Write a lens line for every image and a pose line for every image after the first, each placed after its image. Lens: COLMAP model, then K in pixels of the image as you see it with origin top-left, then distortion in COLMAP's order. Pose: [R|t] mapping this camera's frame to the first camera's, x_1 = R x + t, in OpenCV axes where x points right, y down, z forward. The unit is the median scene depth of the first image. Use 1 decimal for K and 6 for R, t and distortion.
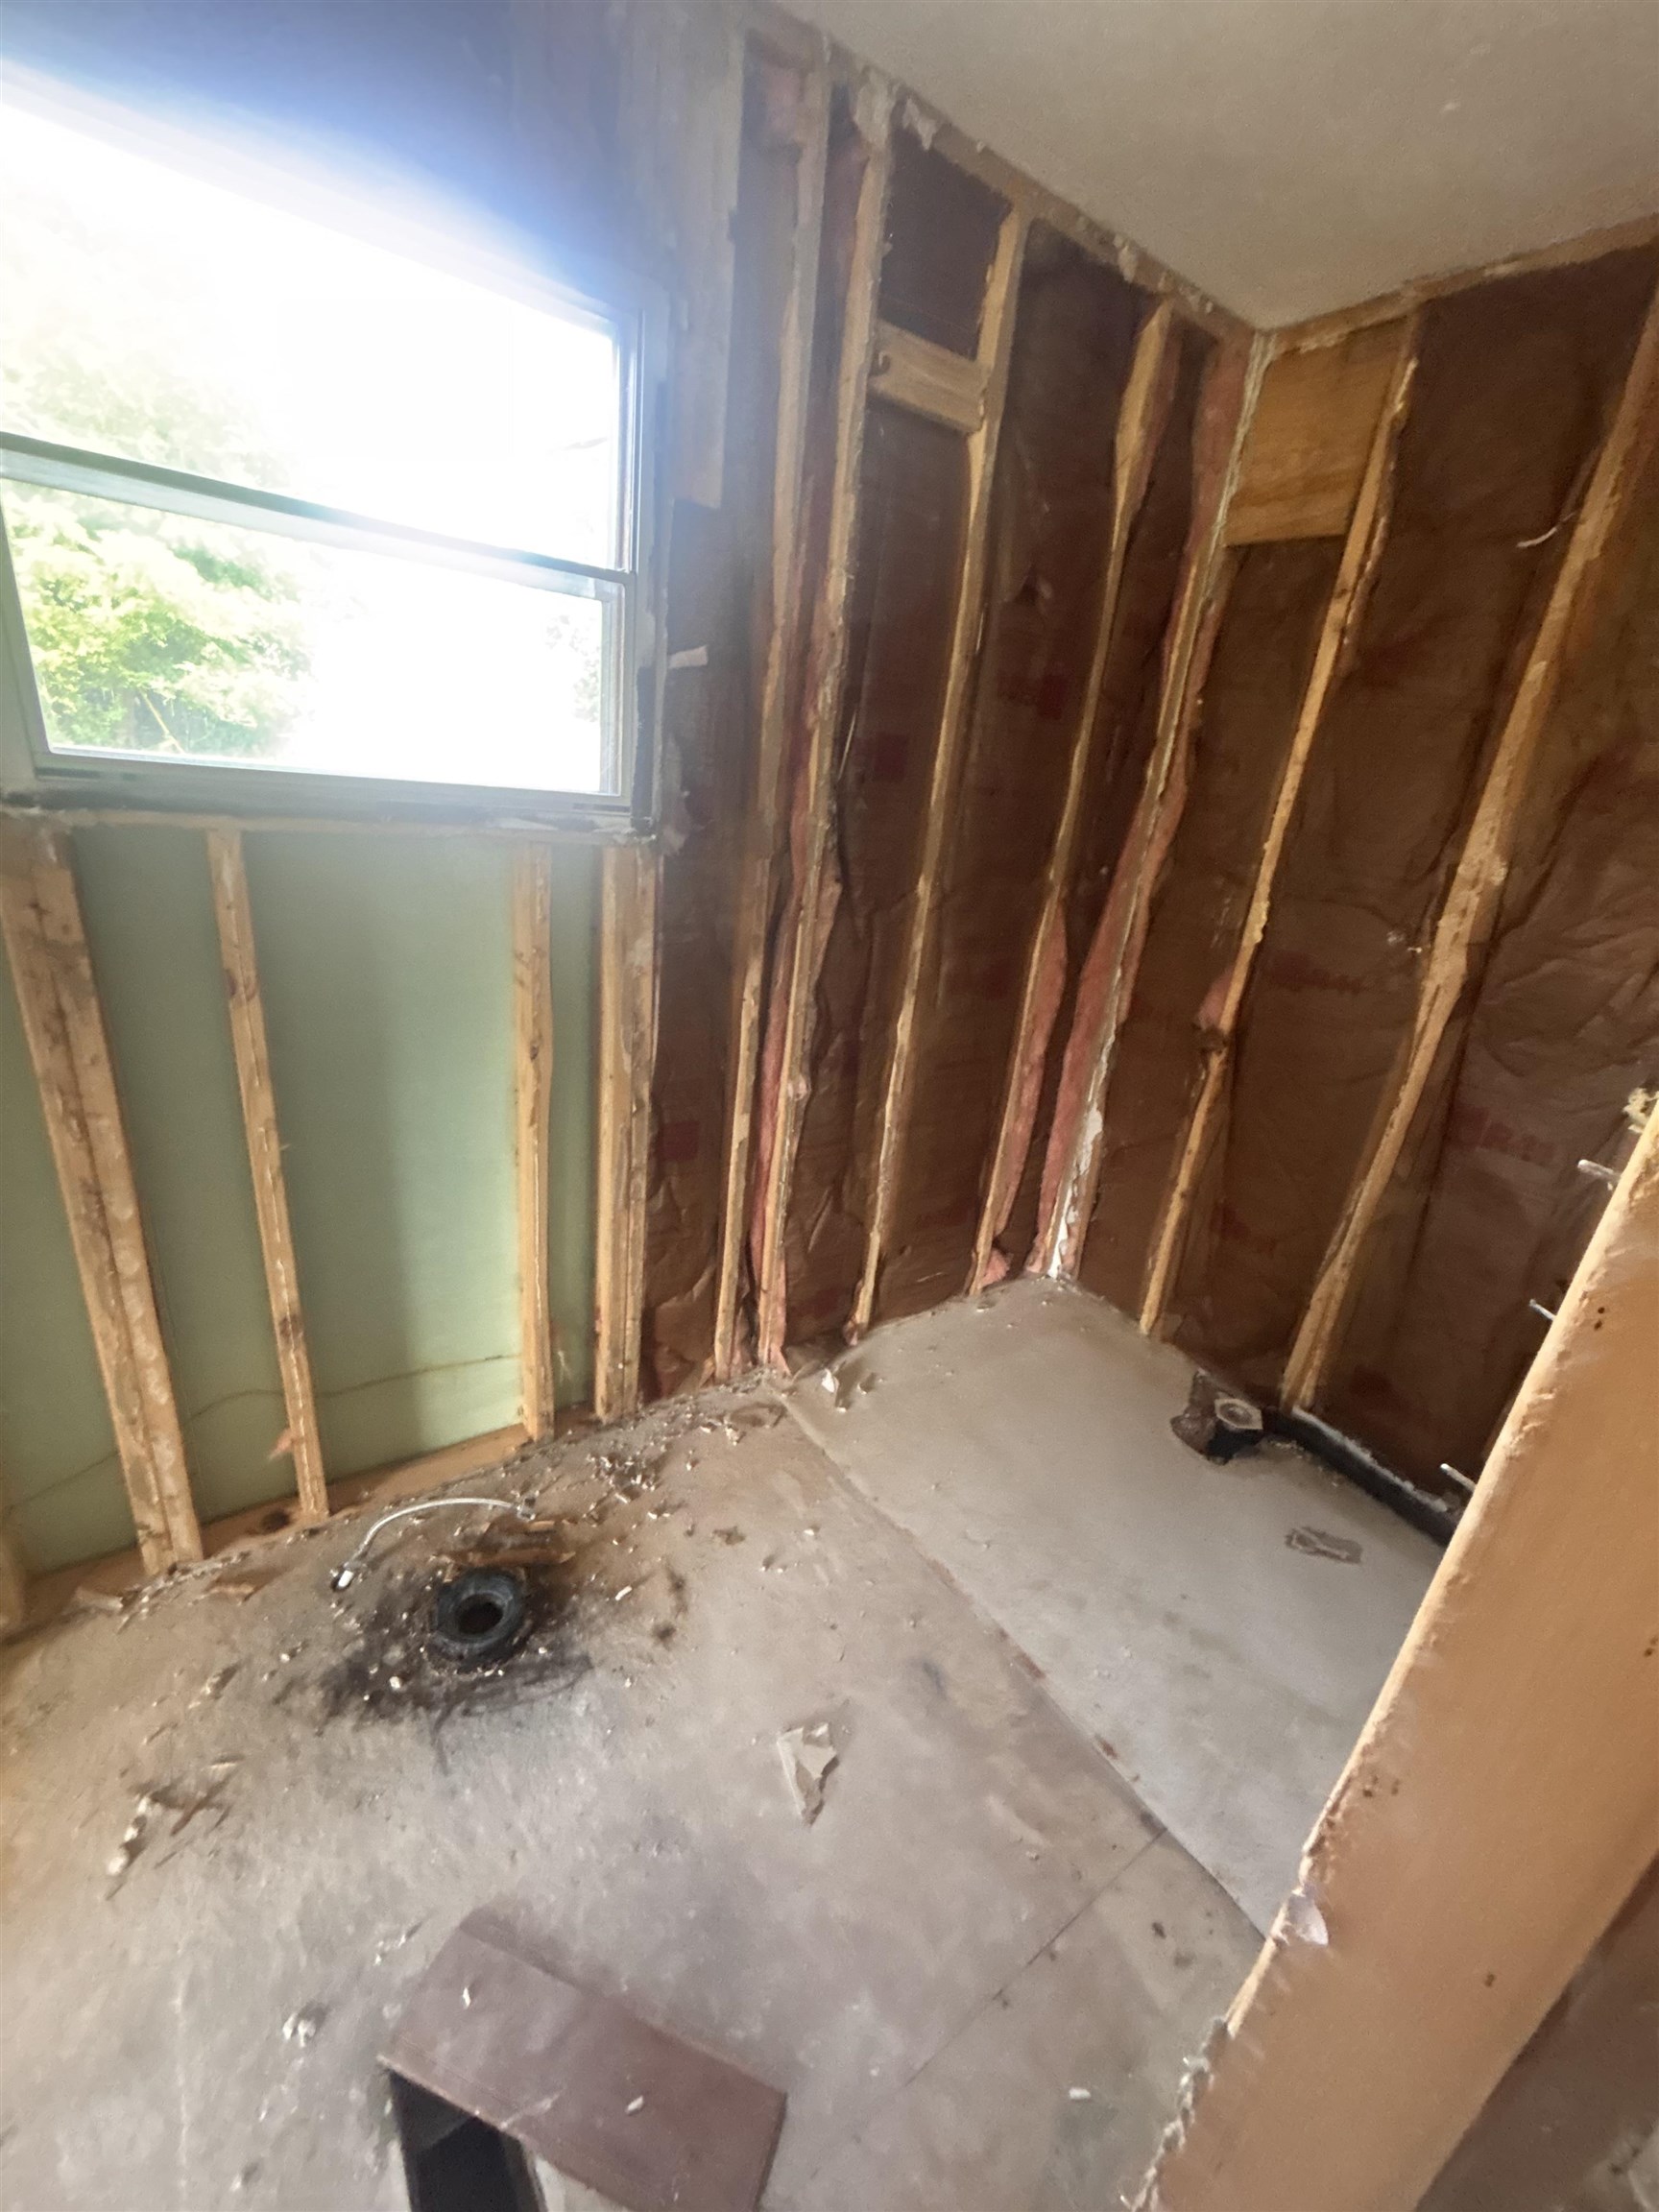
lens RADIAL K [[893.1, 0, 827.6], [0, 893.1, 1103.9], [0, 0, 1]] dist [-0.000612, 0.000727]
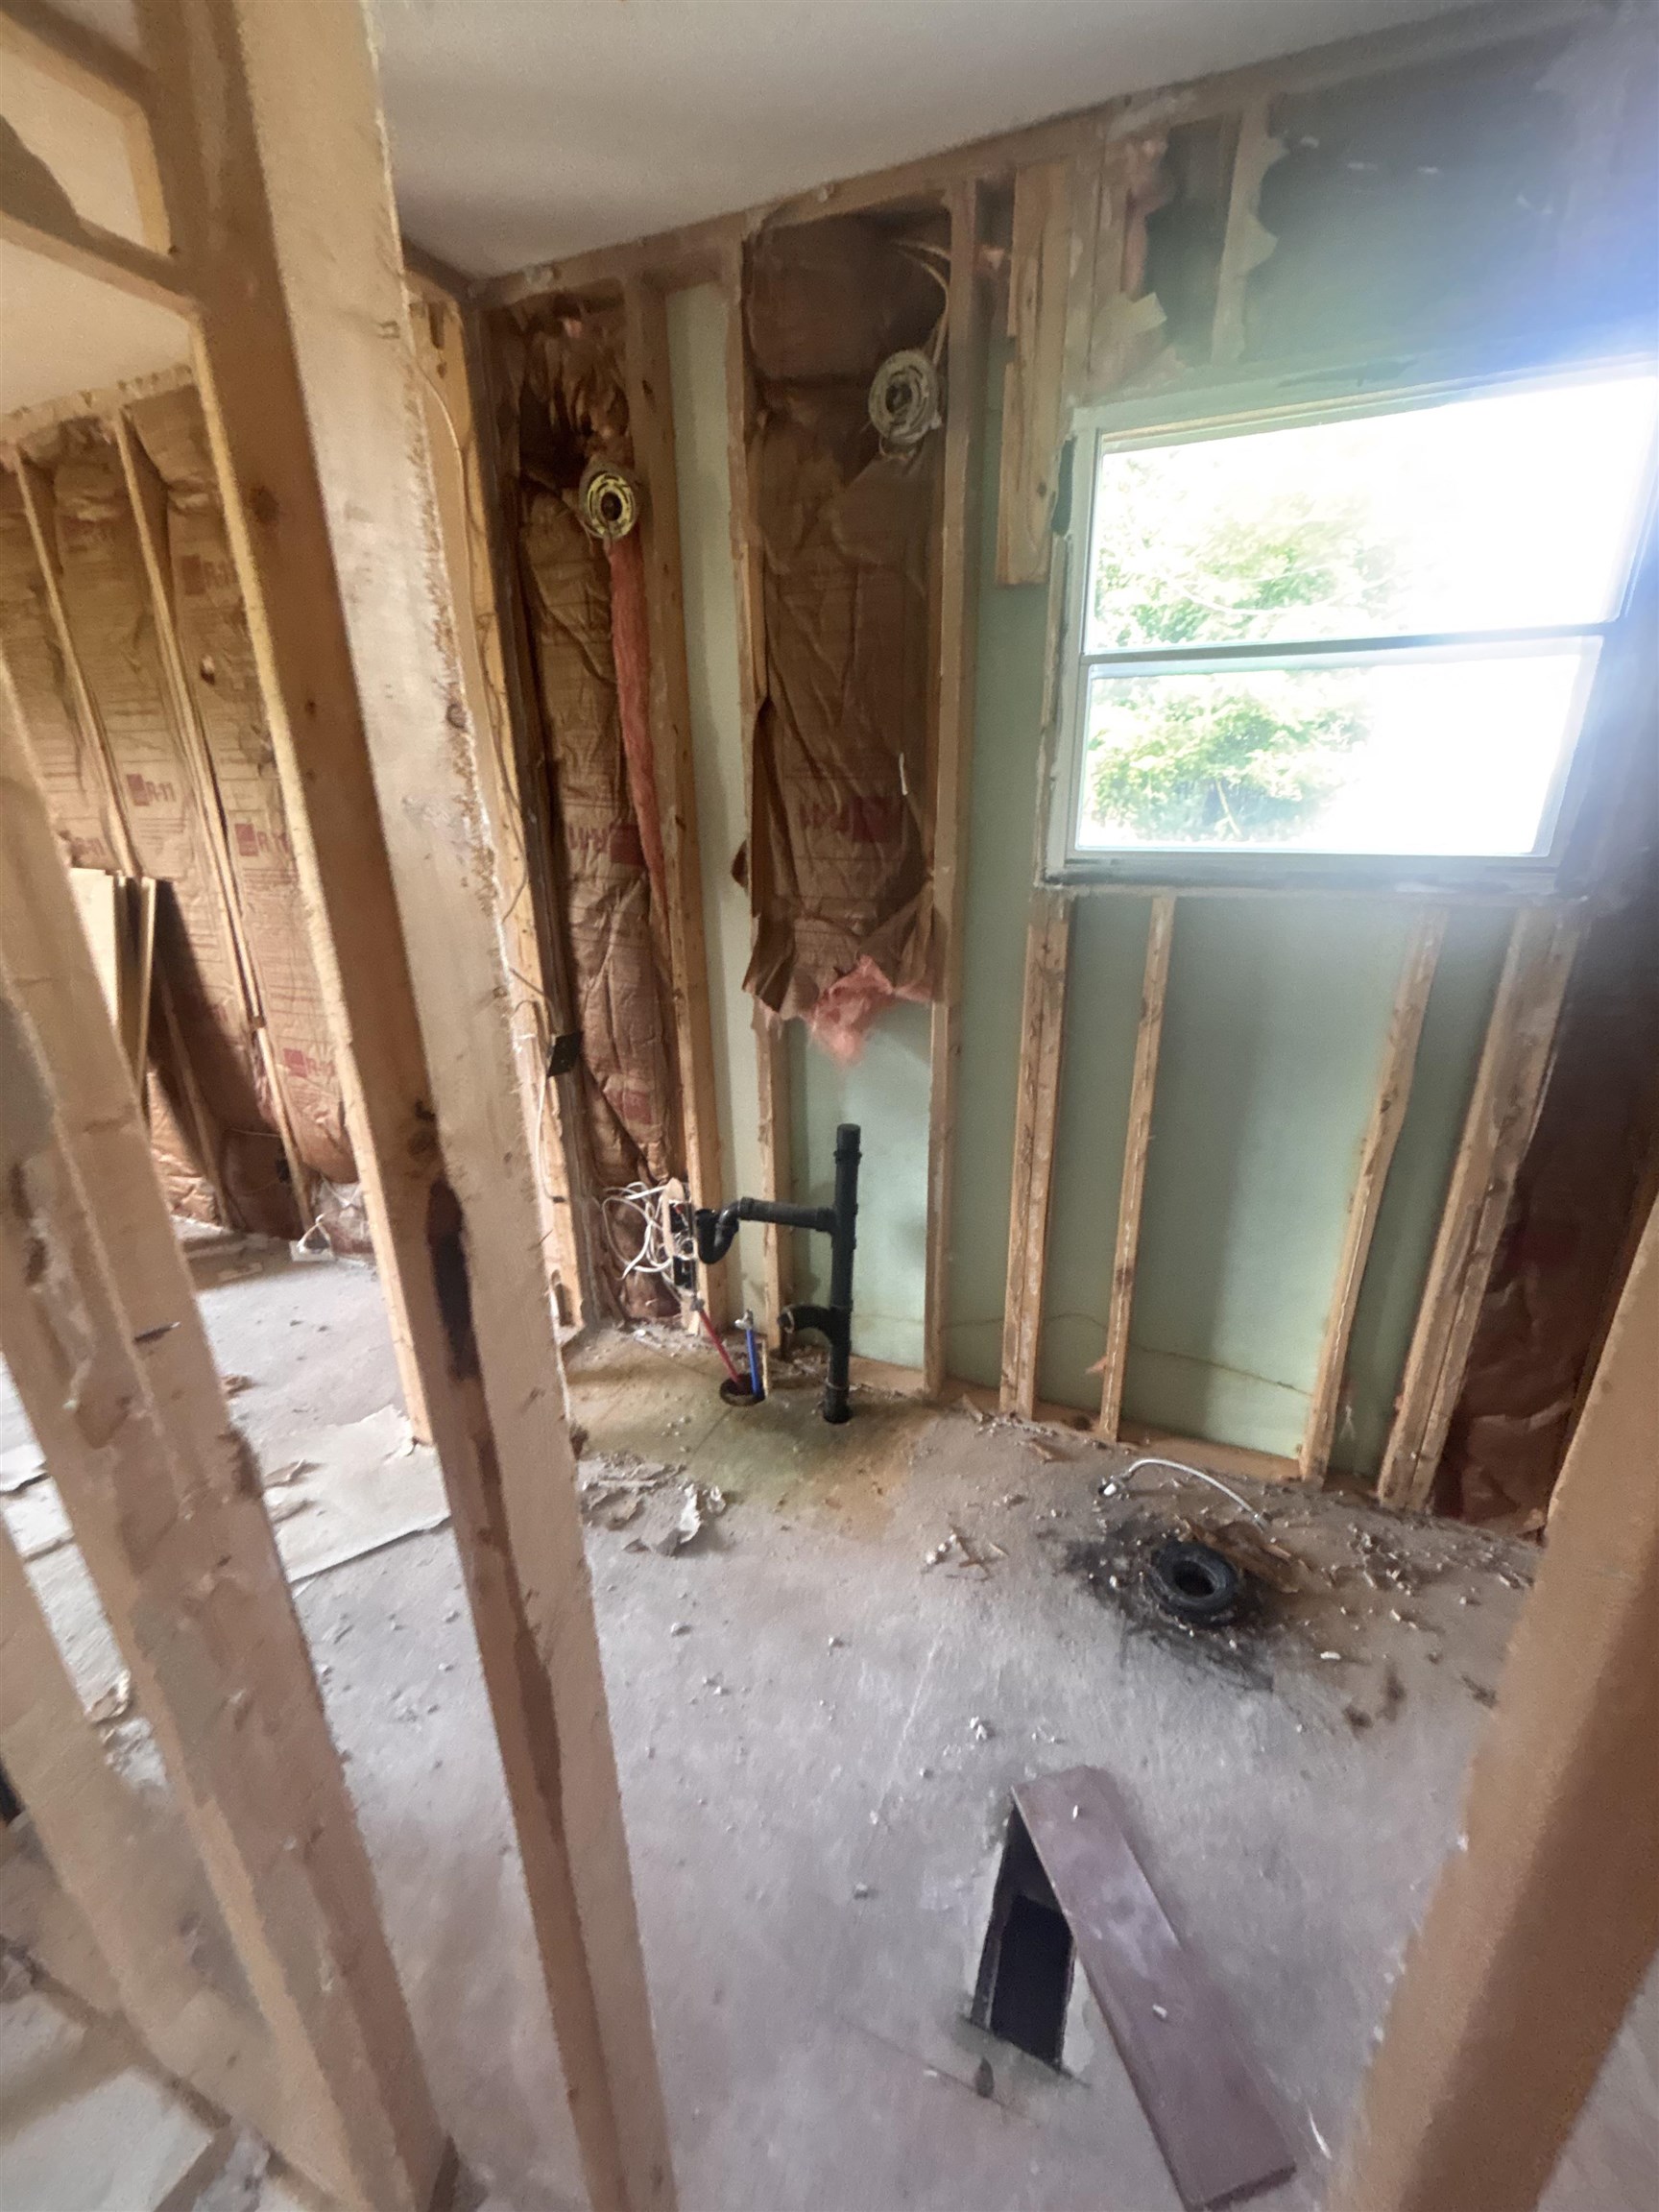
lens RADIAL K [[893.1, 0, 834.9], [0, 893.1, 1103.7], [0, 0, 1]] dist [-0.000612, 0.000727]
pose [[0.535370, 0.180344, -0.825139, 0.182358], [-0.233751, 0.970417, 0.060432, 0.025970], [0.811627, 0.160524, 0.561688, -0.092764]]
